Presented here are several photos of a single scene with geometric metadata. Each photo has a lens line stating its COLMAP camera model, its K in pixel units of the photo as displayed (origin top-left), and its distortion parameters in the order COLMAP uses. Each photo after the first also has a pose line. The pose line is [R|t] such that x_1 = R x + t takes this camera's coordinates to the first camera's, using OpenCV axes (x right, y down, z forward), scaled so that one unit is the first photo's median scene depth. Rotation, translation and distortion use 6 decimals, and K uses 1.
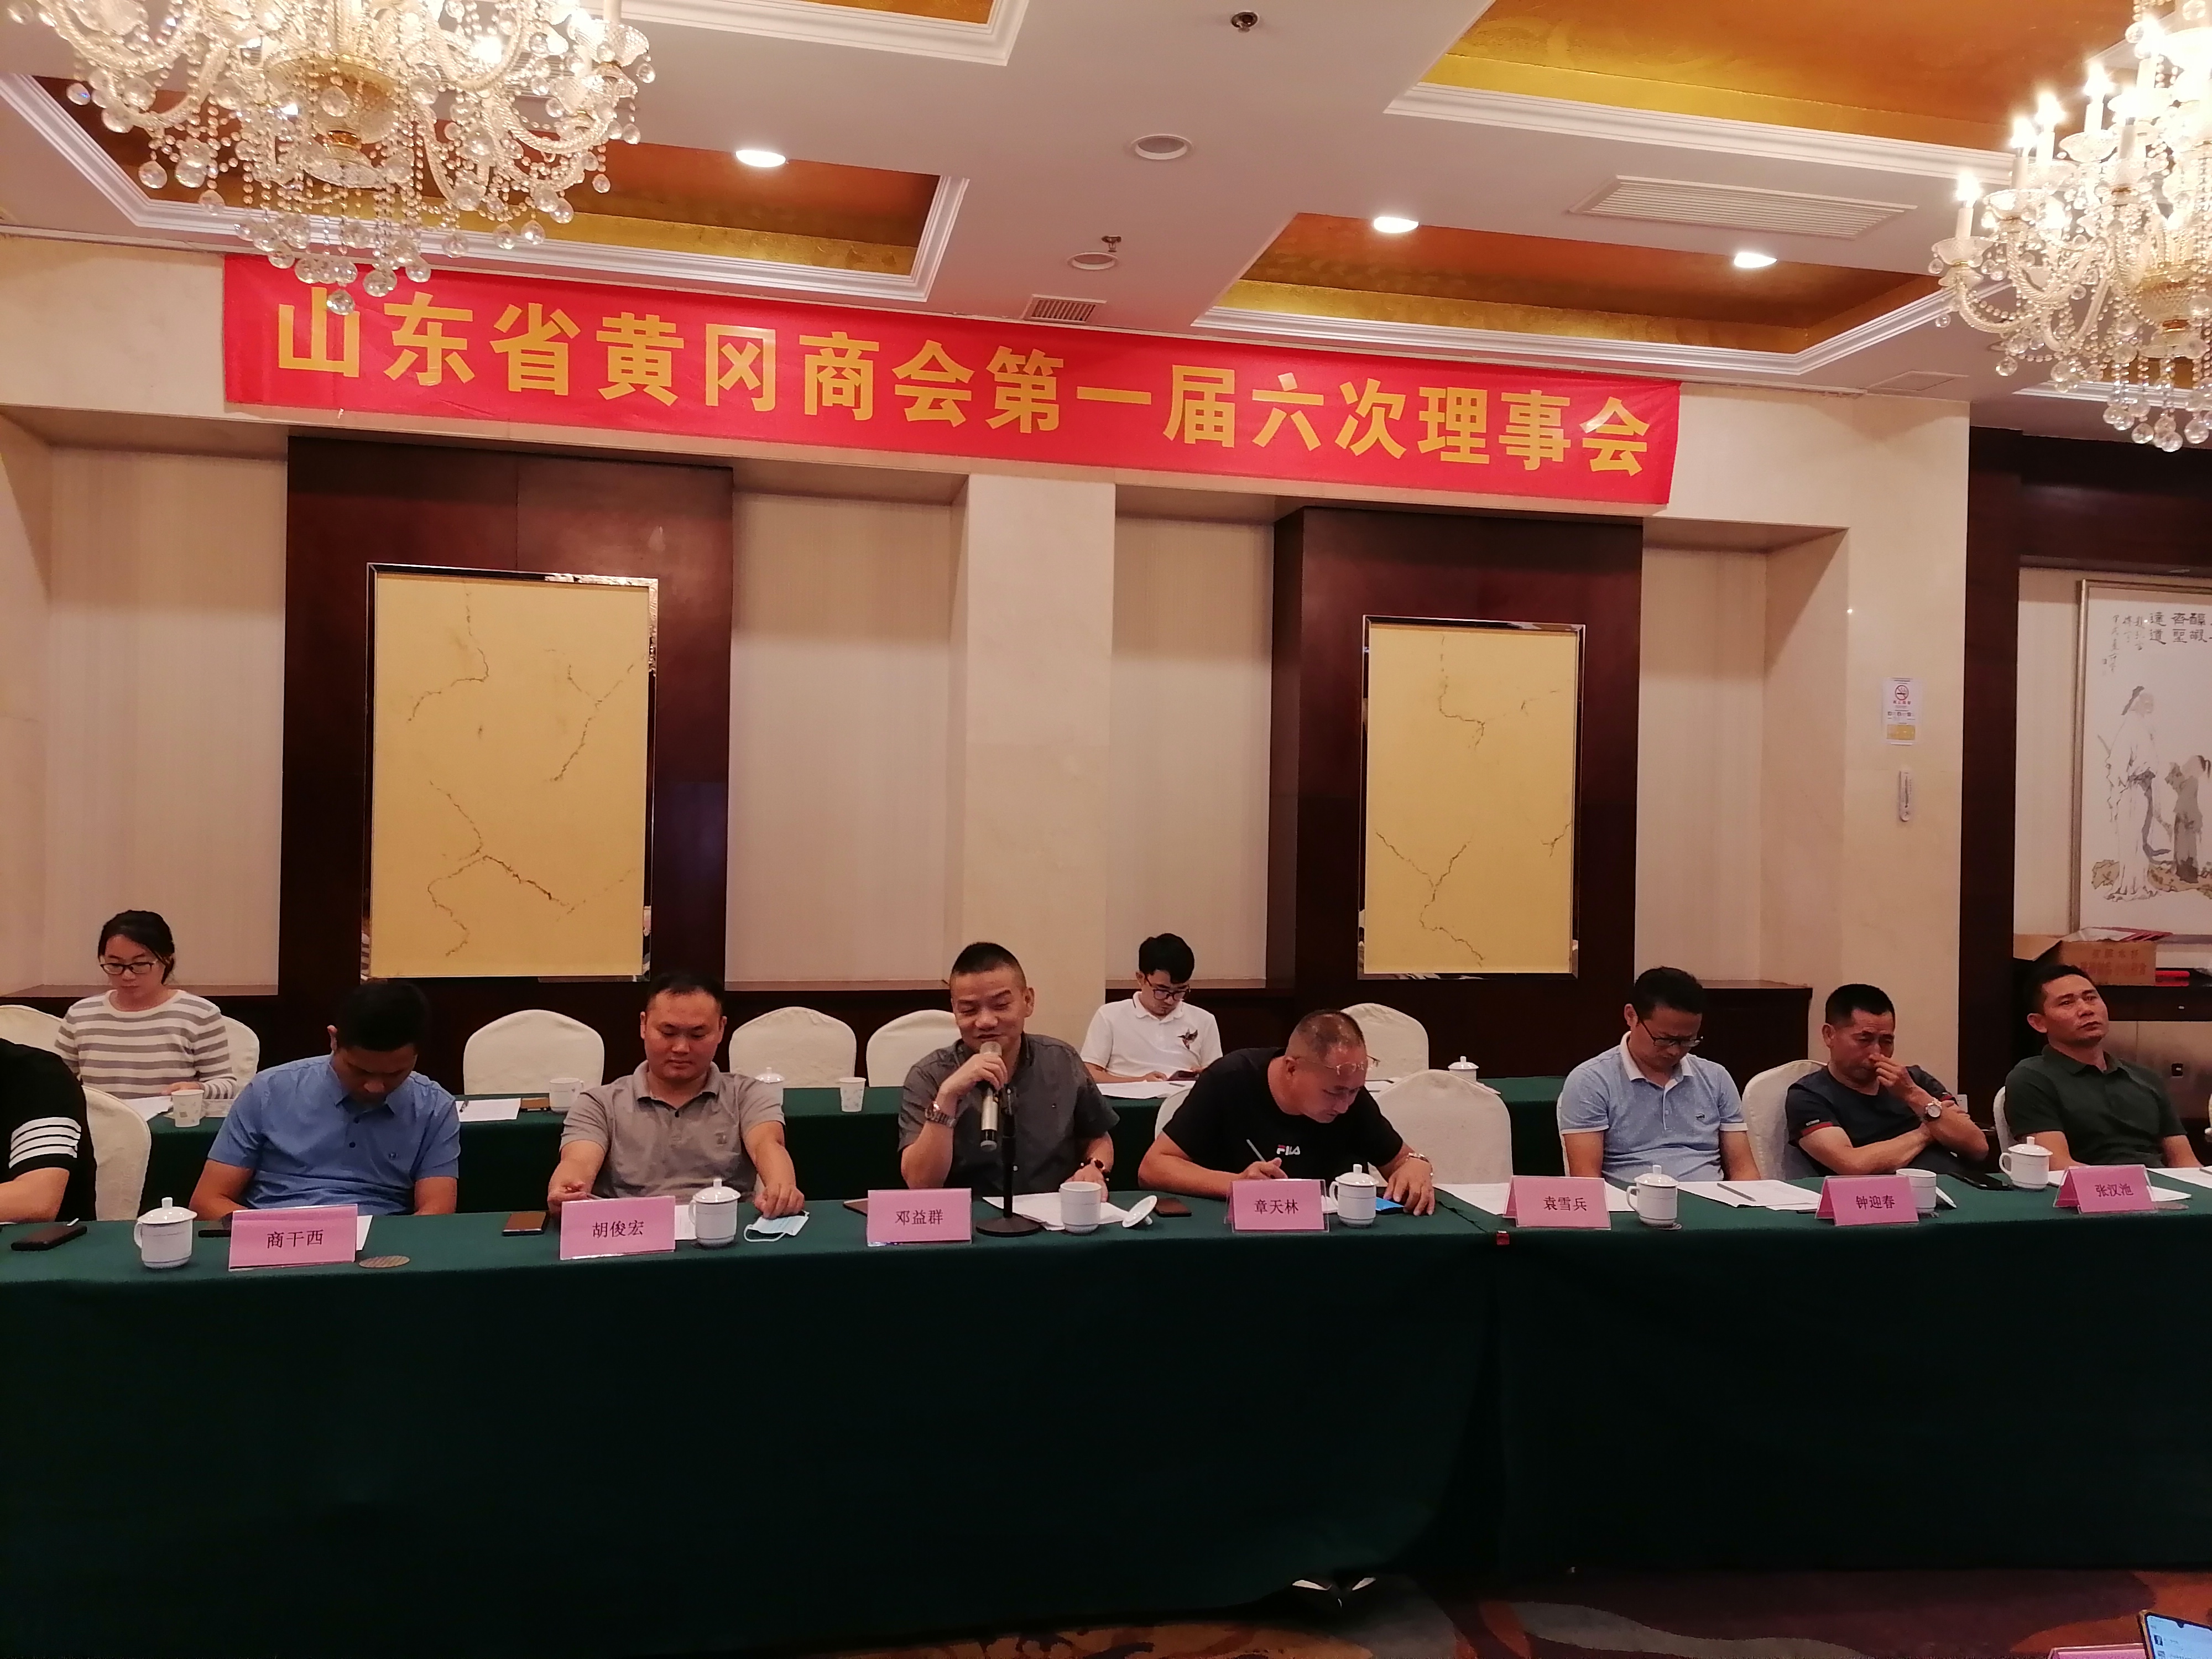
lens RADIAL K [[1646.6, 0, 1106.0], [0, 1646.6, 829.5], [0, 0, 1]] dist [0.119131, -0.159931]
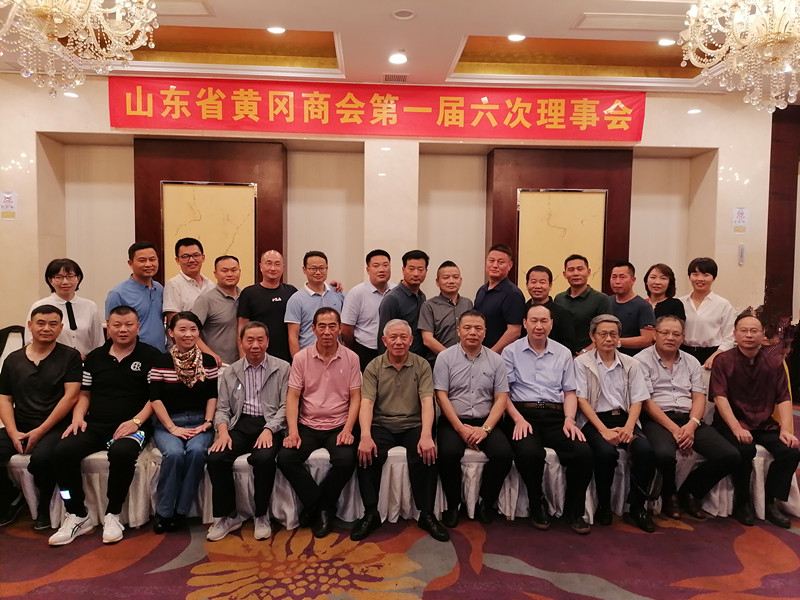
lens RADIAL K [[595.5, 0, 400.0], [0, 595.5, 300.0], [0, 0, 1]] dist [0.119131, -0.159931]
pose [[0.985762, 0.002021, -0.168137, 0.139945], [0.006387, 0.998756, 0.049451, -0.001003], [0.168028, -0.049821, 0.984523, 0.017065]]
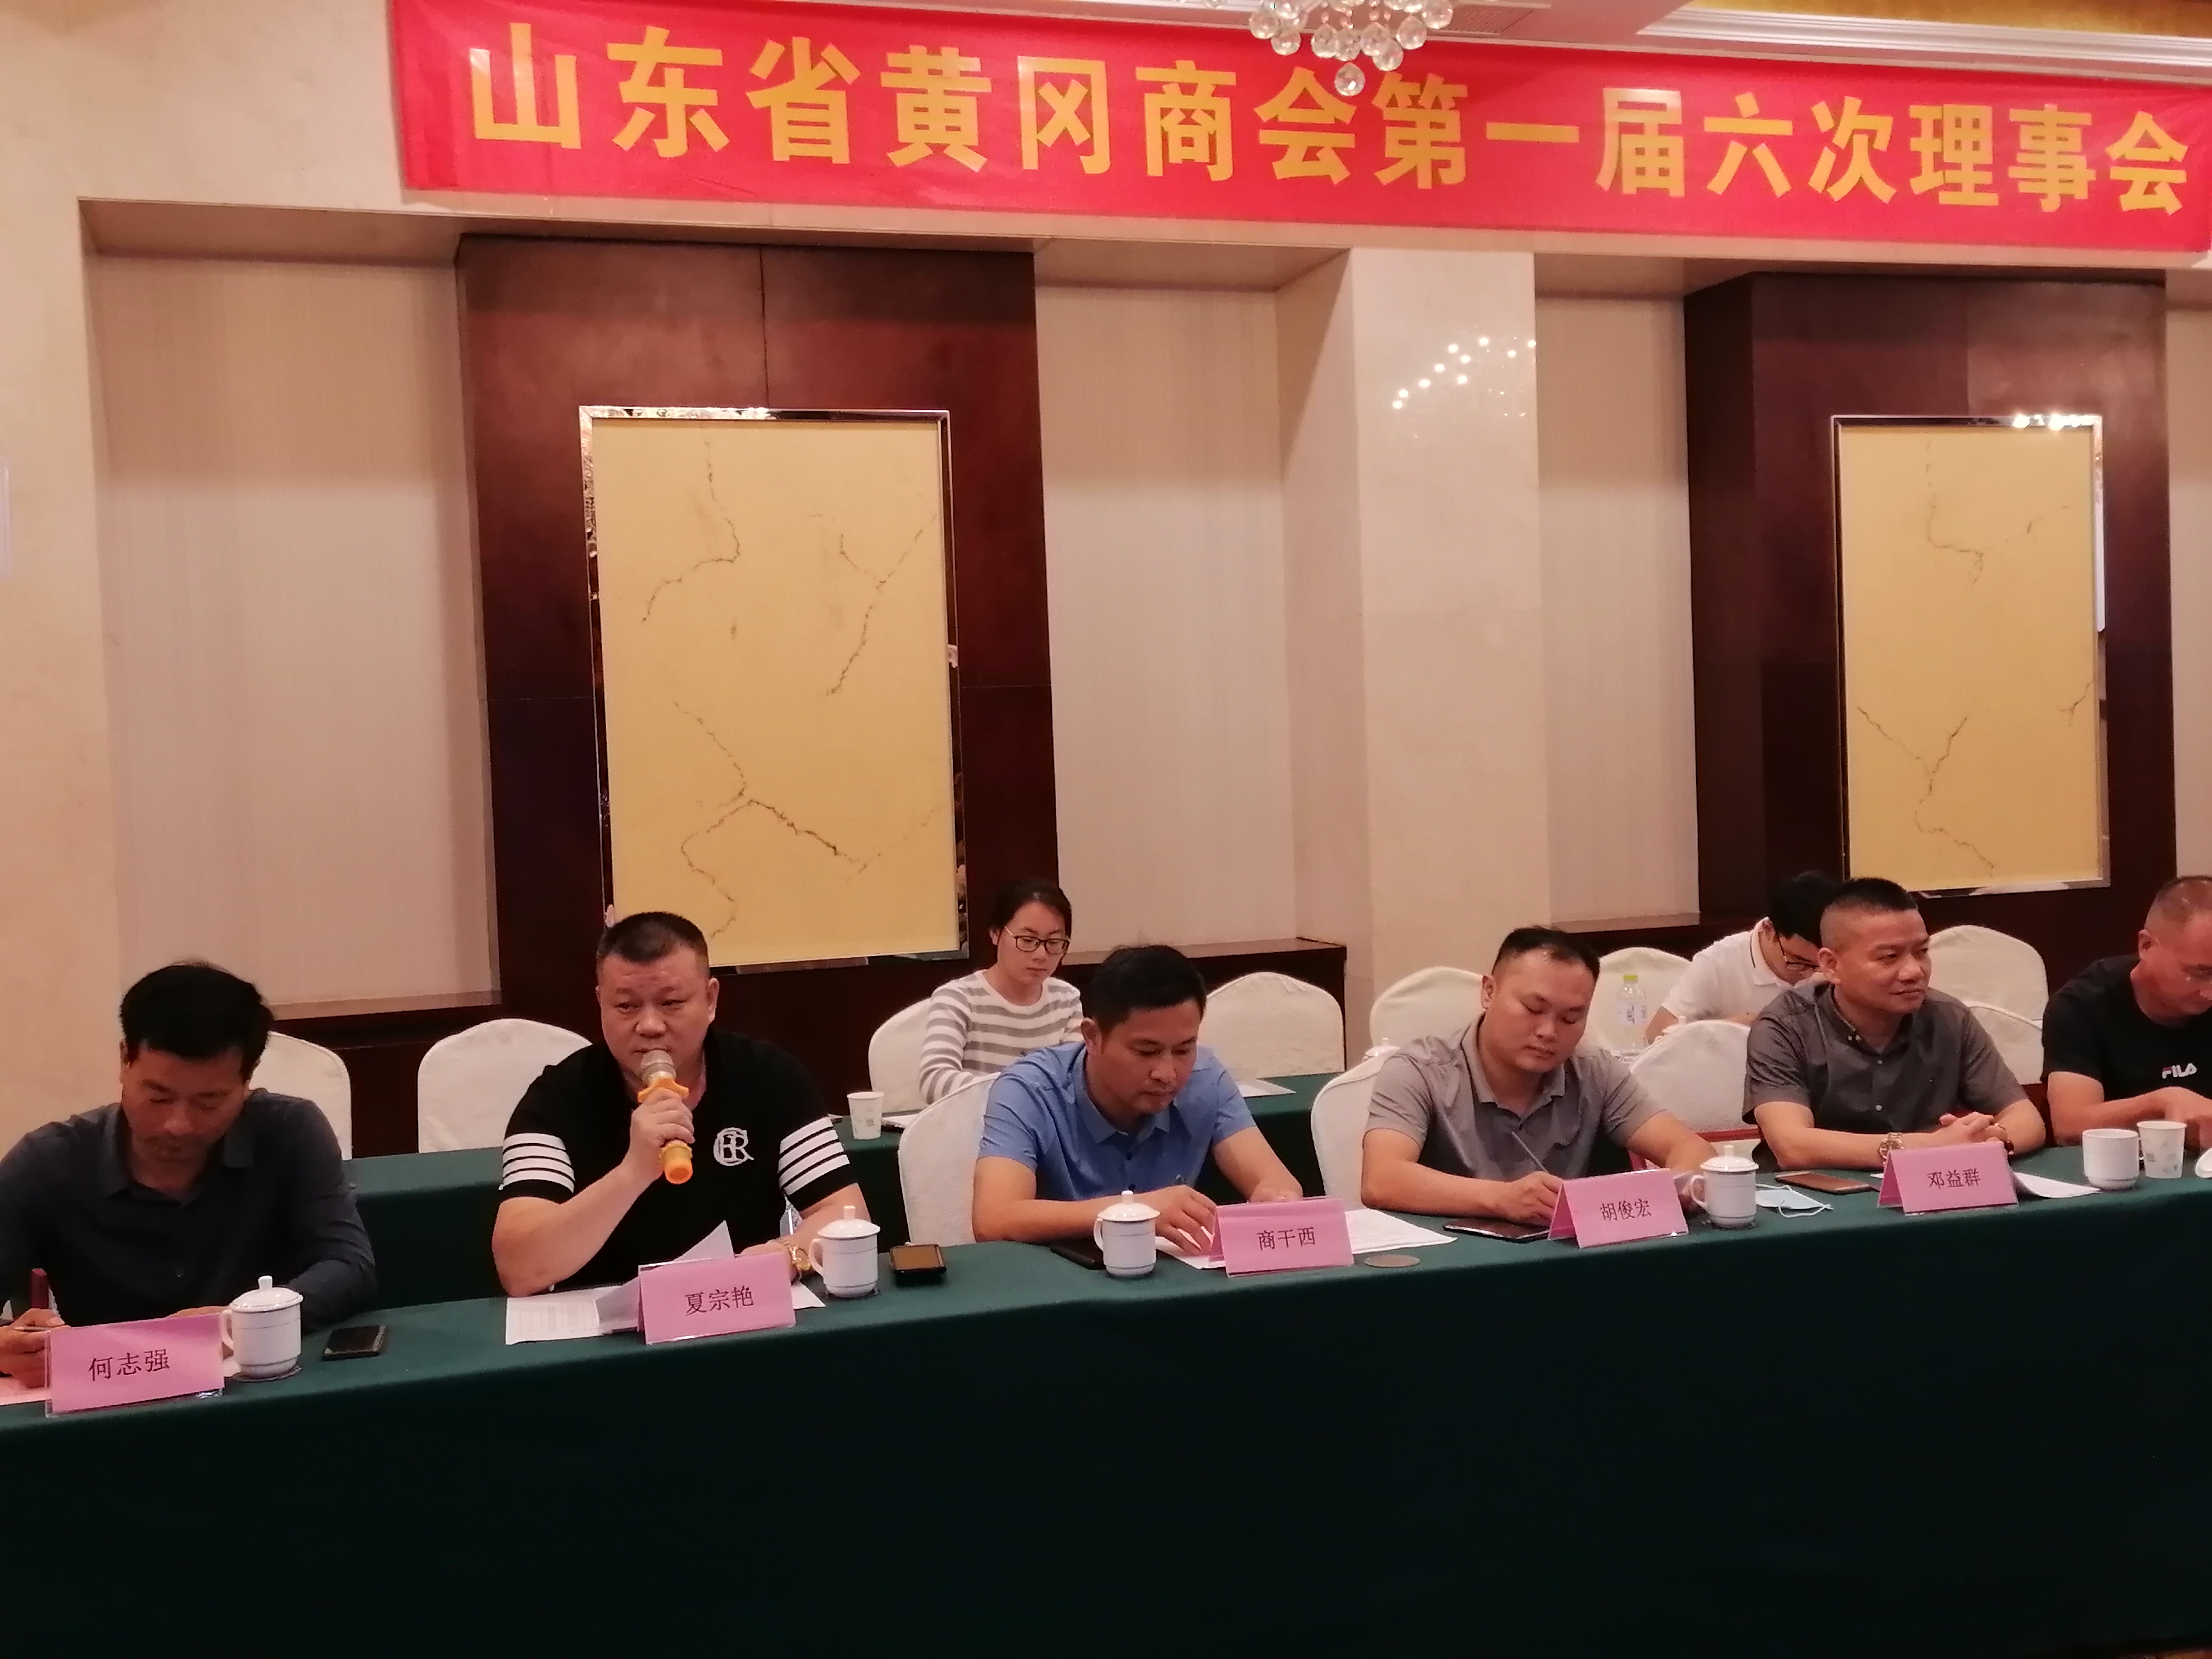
lens RADIAL K [[2417.6, 0, 1106.0], [0, 2417.6, 829.5], [0, 0, 1]] dist [0.126796, -0.187359]
pose [[0.993864, -0.056930, 0.094830, -0.301639], [0.053378, 0.997790, 0.039582, -0.004503], [-0.096873, -0.034277, 0.994706, -0.077081]]
